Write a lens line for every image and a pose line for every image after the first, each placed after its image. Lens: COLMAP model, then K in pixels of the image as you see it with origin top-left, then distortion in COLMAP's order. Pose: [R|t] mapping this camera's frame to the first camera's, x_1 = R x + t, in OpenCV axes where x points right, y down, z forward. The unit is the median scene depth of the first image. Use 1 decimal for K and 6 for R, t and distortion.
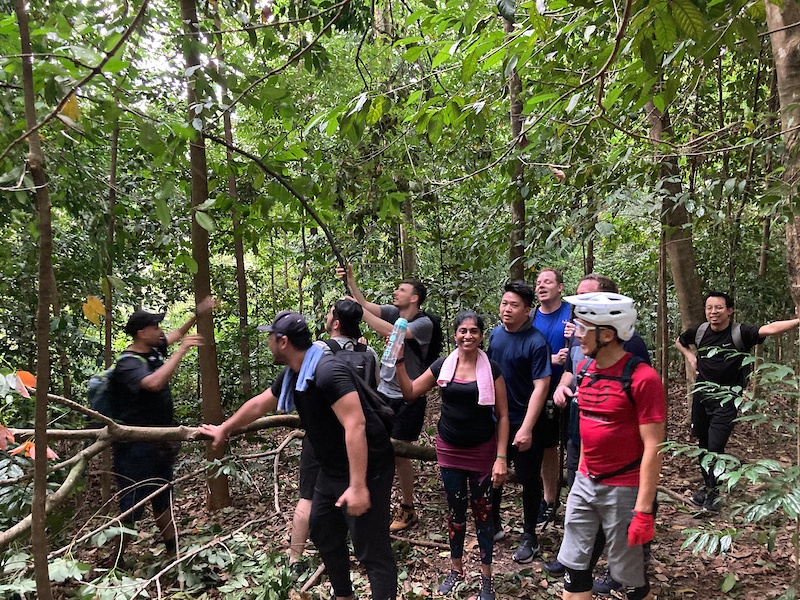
lens RADIAL K [[661.8, 0, 400.0], [0, 661.8, 300.0], [0, 0, 1]] dist [-0.000360, -0.008657]
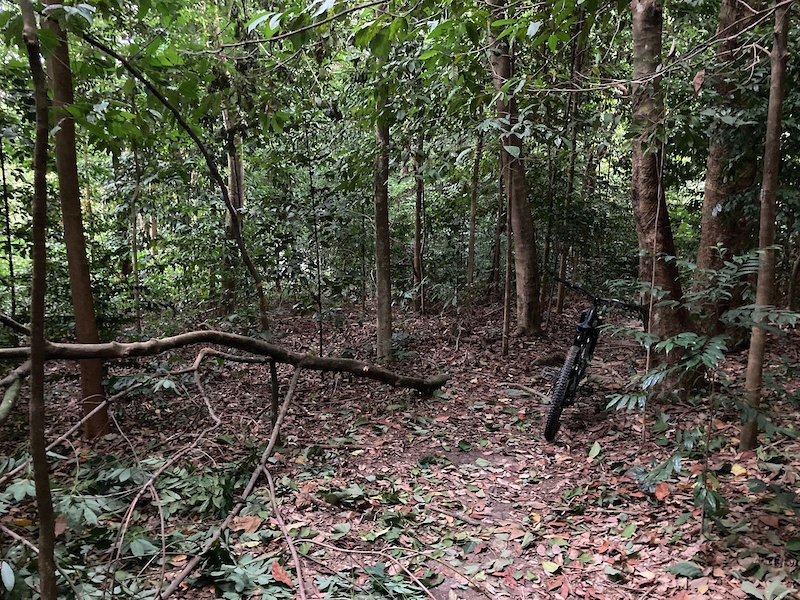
lens RADIAL K [[653.1, 0, 400.0], [0, 653.1, 300.0], [0, 0, 1]] dist [-0.014545, -0.013474]
pose [[0.950693, -0.025113, 0.309114, -0.153345], [-0.005959, 0.995053, 0.099169, 0.023720], [-0.310075, -0.096122, 0.945840, -0.005765]]
